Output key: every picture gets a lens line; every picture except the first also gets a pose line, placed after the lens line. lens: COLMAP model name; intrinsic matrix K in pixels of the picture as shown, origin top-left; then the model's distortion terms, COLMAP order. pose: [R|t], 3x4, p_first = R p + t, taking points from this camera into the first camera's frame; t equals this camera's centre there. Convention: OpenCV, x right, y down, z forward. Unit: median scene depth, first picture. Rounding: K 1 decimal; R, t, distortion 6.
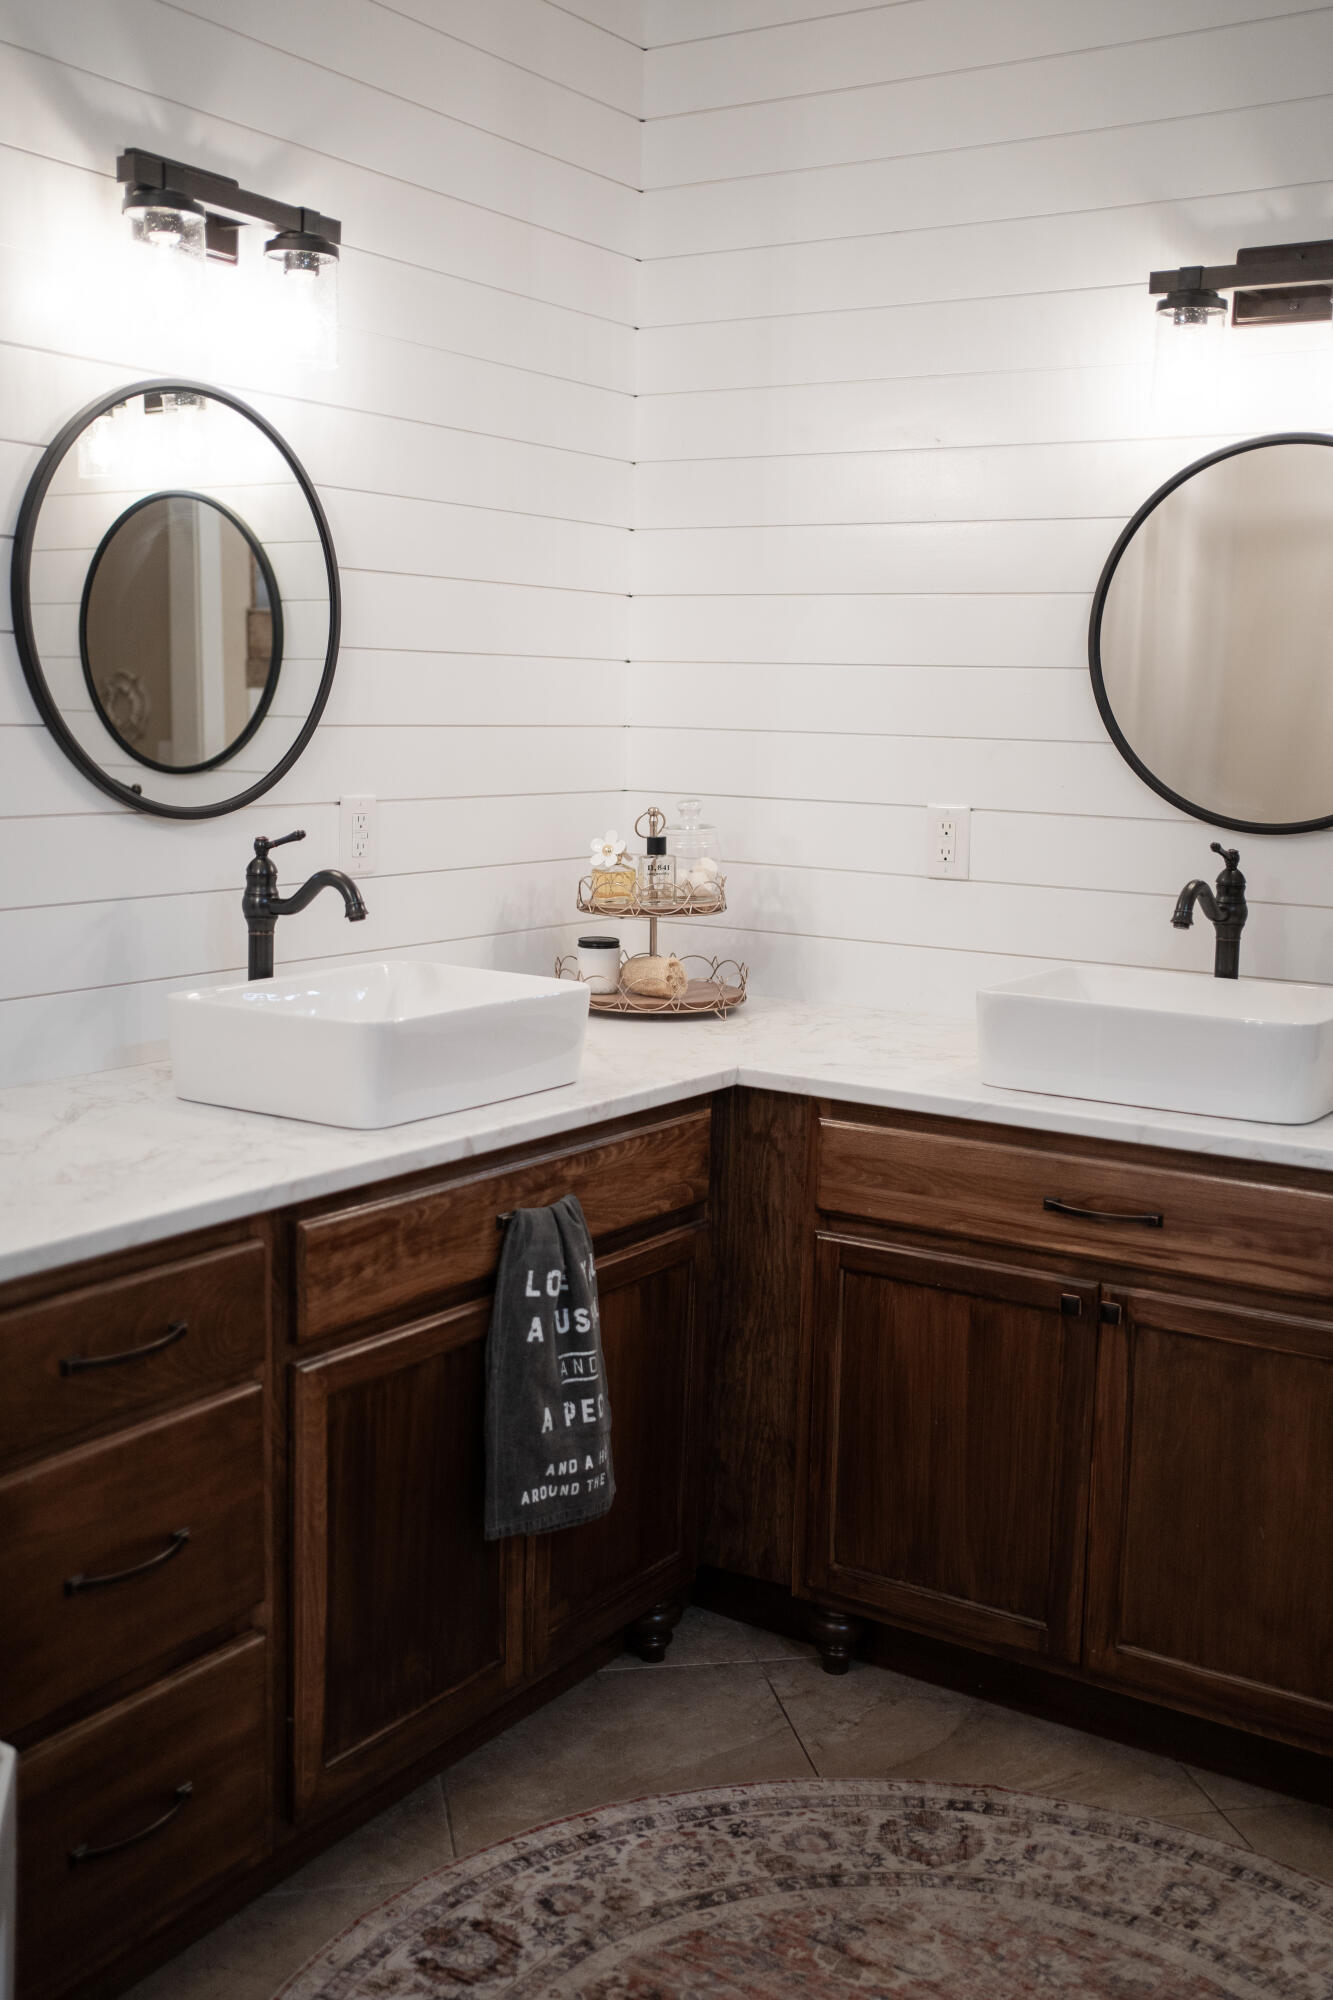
lens RADIAL K [[2034.7, 0, 609.4], [0, 2034.7, 1001.7], [0, 0, 1]] dist [-0.032795, 0.172461]
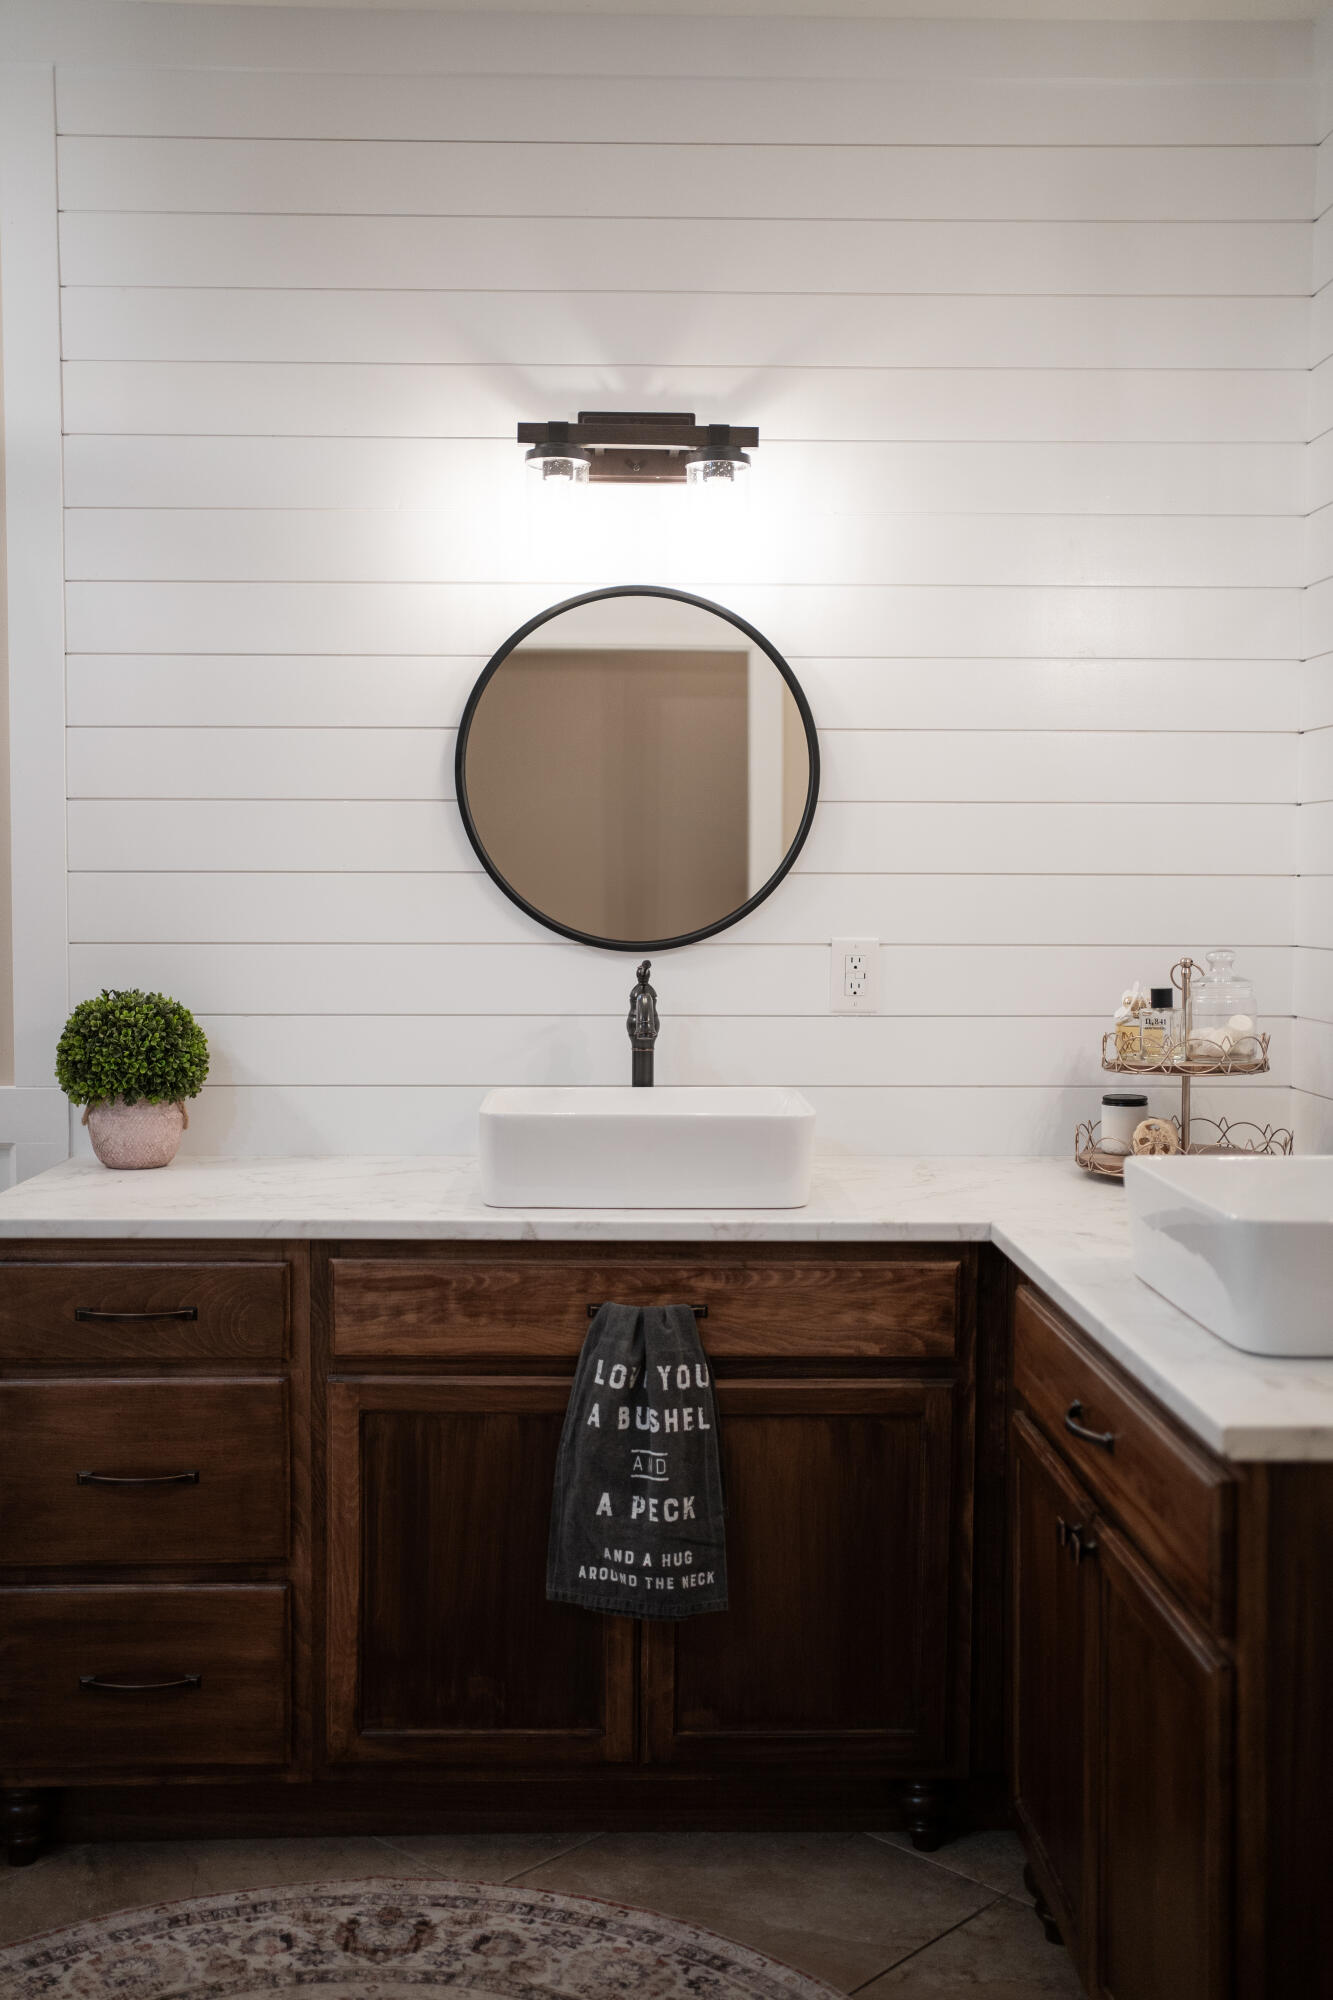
lens RADIAL K [[1975.2, 0, 640.9], [0, 1975.2, 1010.9], [0, 0, 1]] dist [-0.033169, 0.174396]
pose [[0.583748, 0.032561, -0.811282, 0.817323], [-0.110049, 0.993148, -0.039324, -0.012860], [0.804442, 0.112236, 0.583331, 0.384969]]
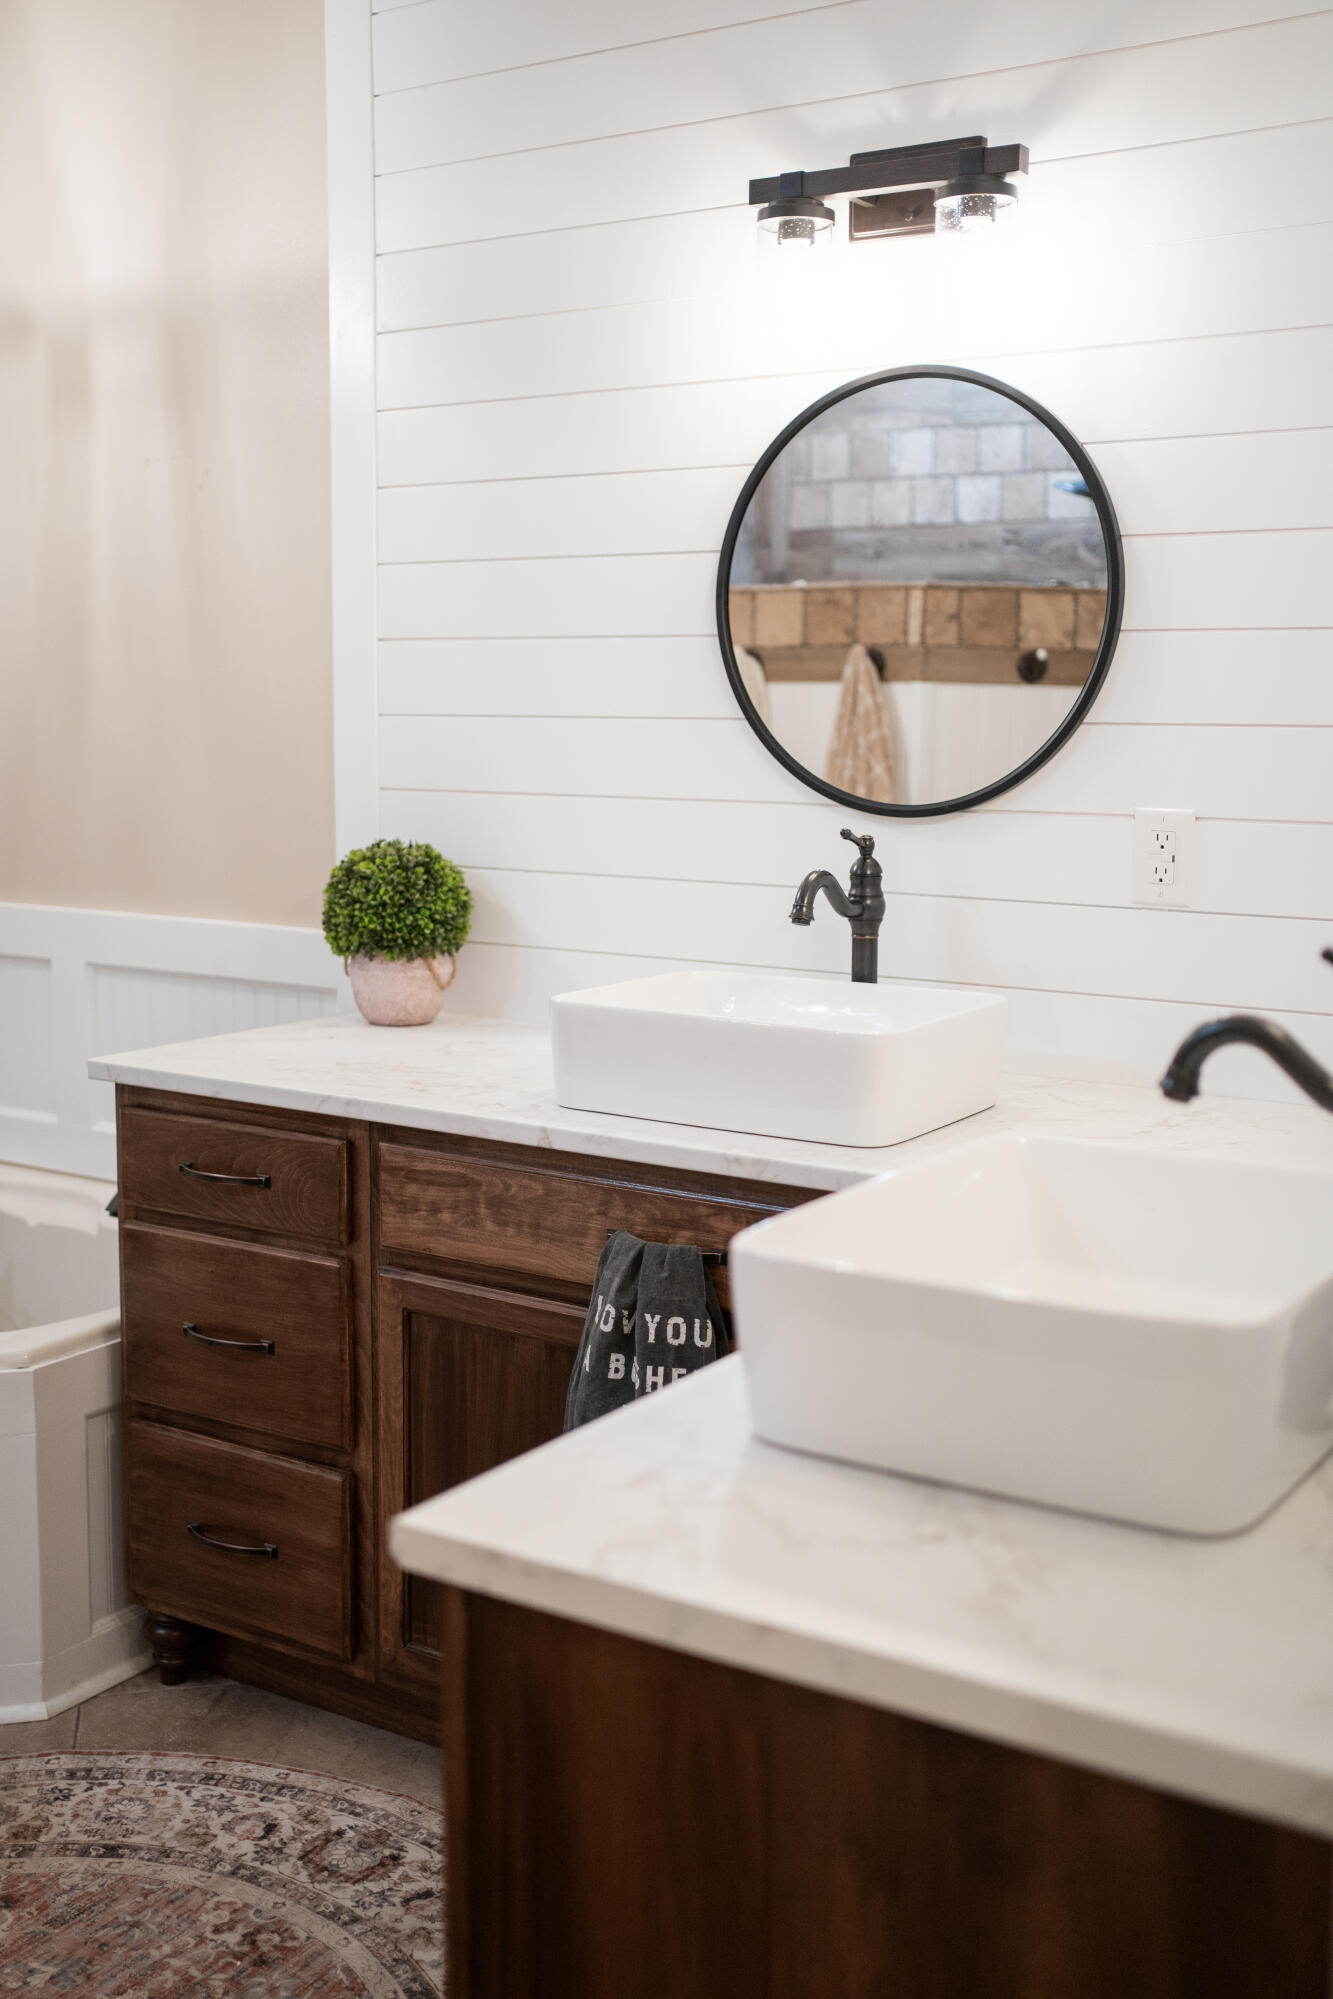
lens RADIAL K [[2075.6, 0, 666.5], [0, 2075.6, 999.5], [0, 0, 1]] dist [-0.038380, 0.185755]
pose [[0.040036, 0.120970, -0.991848, 0.886074], [-0.152693, 0.981726, 0.113572, -0.112787], [0.987462, 0.146901, 0.057775, 0.954400]]
